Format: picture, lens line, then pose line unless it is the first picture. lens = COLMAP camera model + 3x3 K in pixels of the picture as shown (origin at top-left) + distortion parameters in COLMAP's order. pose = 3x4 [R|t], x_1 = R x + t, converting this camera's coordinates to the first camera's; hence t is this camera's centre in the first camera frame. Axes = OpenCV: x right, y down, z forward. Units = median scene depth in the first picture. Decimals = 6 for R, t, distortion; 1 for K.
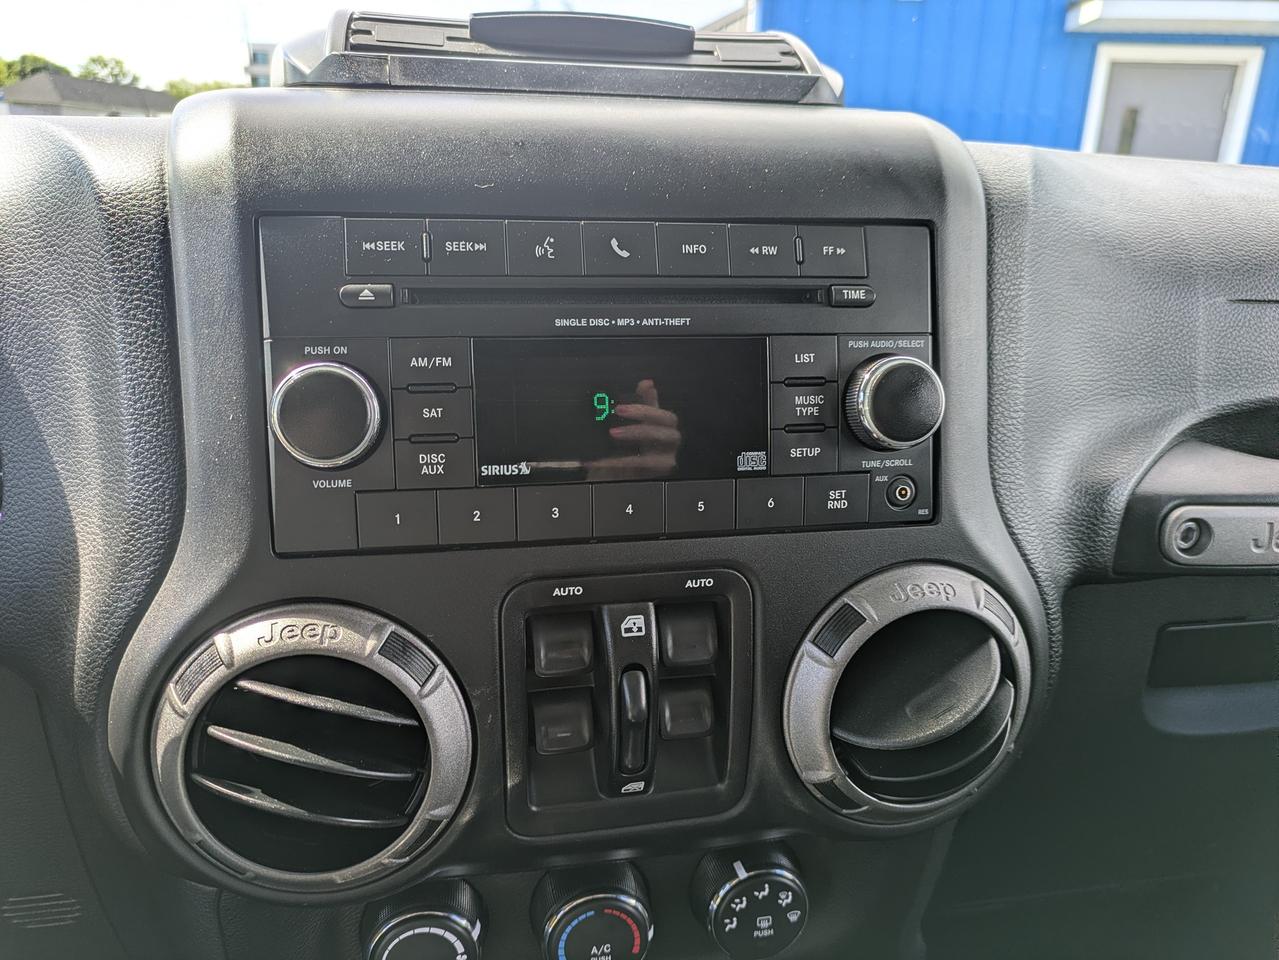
lens RADIAL K [[931.3, 0, 638.7], [0, 931.3, 516.6], [0, 0, 1]] dist [0.019691, -0.004673]
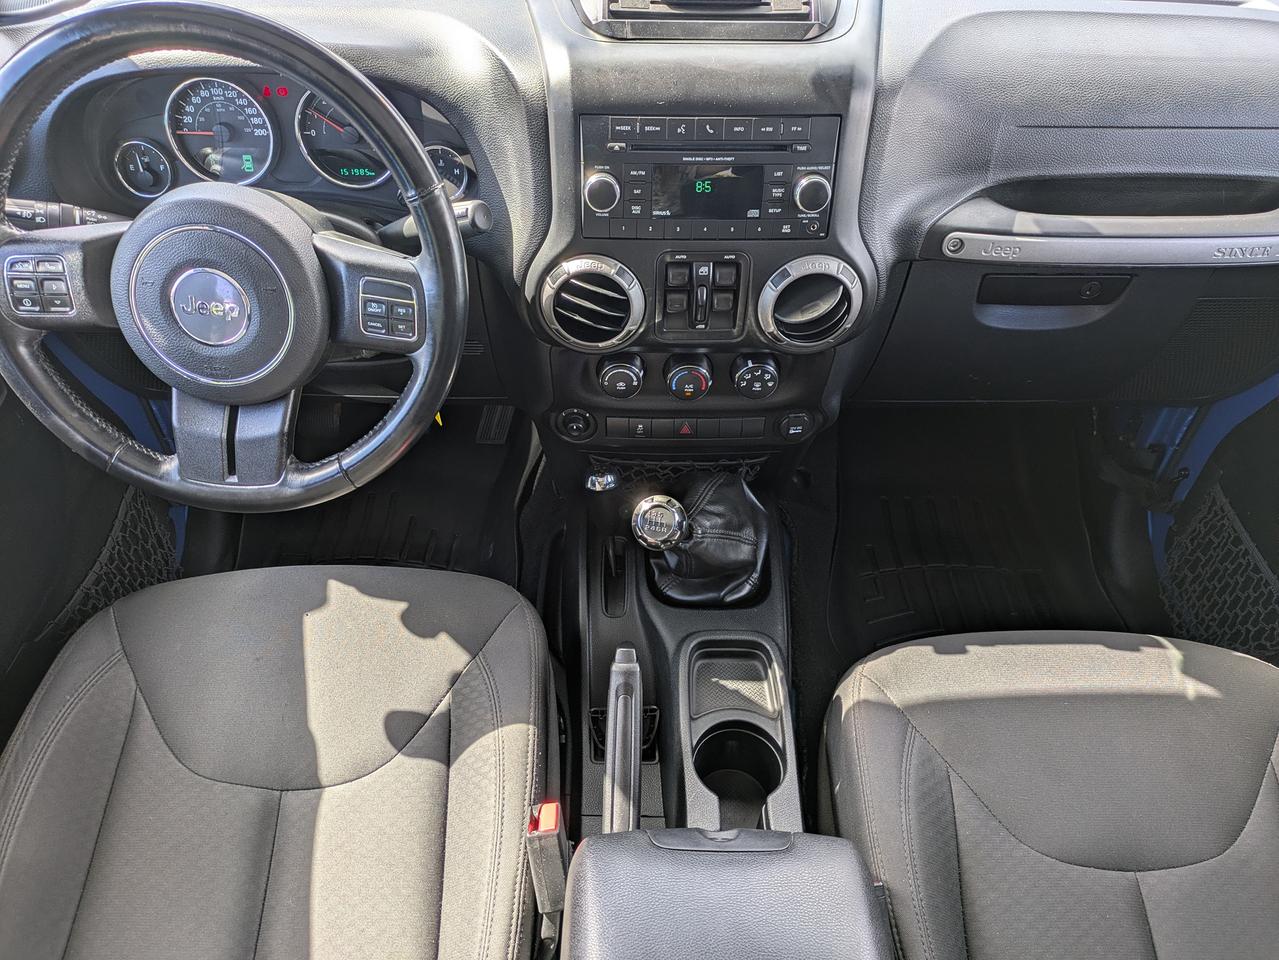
lens RADIAL K [[931.3, 0, 631.0], [0, 931.3, 472.9], [0, 0, 1]] dist [0.019691, -0.004673]
pose [[0.979798, 0.129306, -0.152563, 0.269147], [-0.049292, 0.895466, 0.442393, -0.532345], [0.193819, -0.425936, 0.883749, -1.664195]]
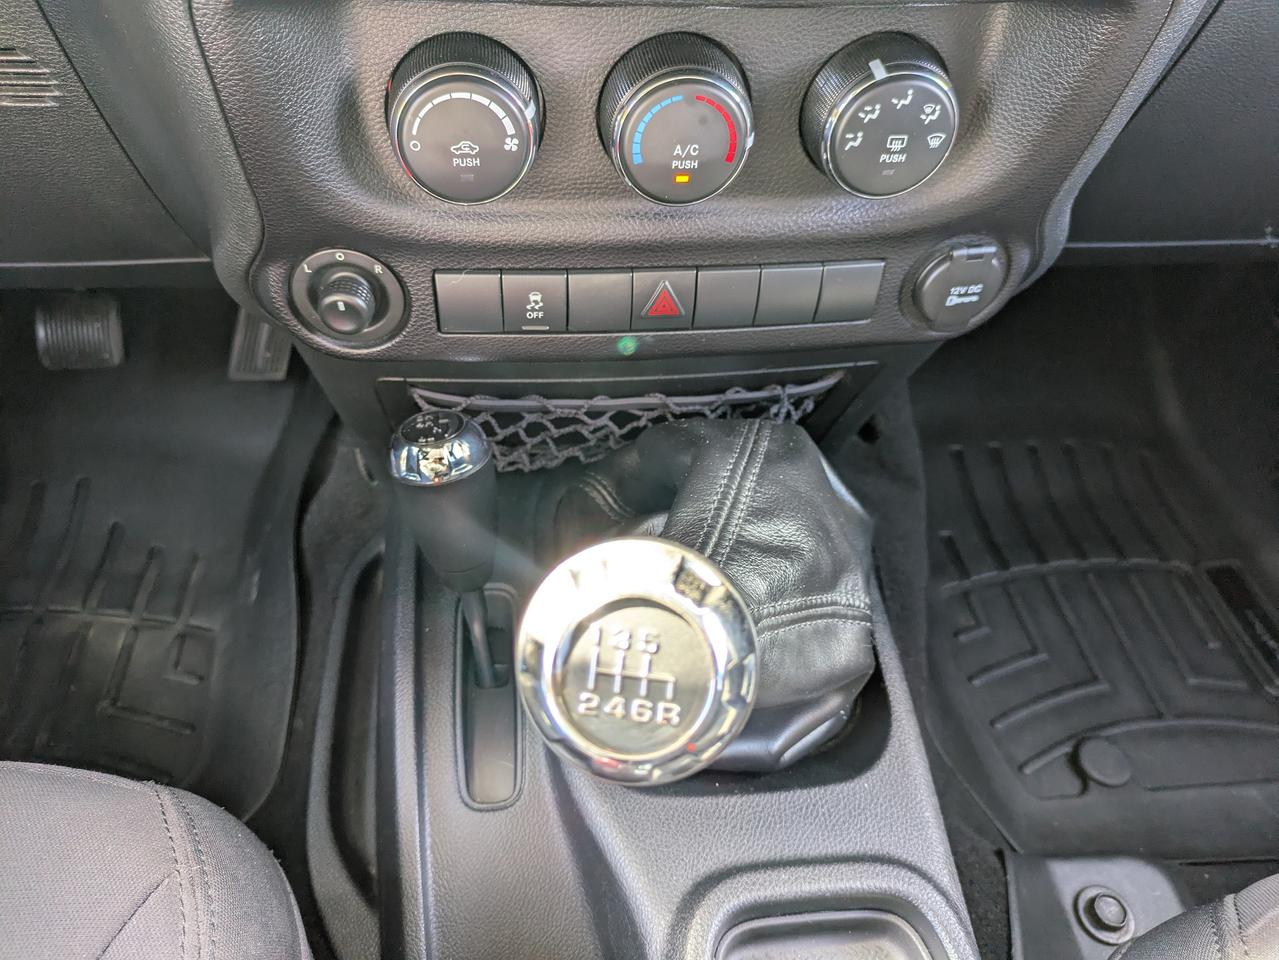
lens RADIAL K [[931.3, 0, 625.6], [0, 931.3, 476.5], [0, 0, 1]] dist [0.019691, -0.004673]
pose [[0.994730, 0.092242, -0.044751, -0.037644], [-0.058085, 0.866725, 0.495393, 0.384646], [0.084483, -0.490183, 0.867516, 0.217199]]
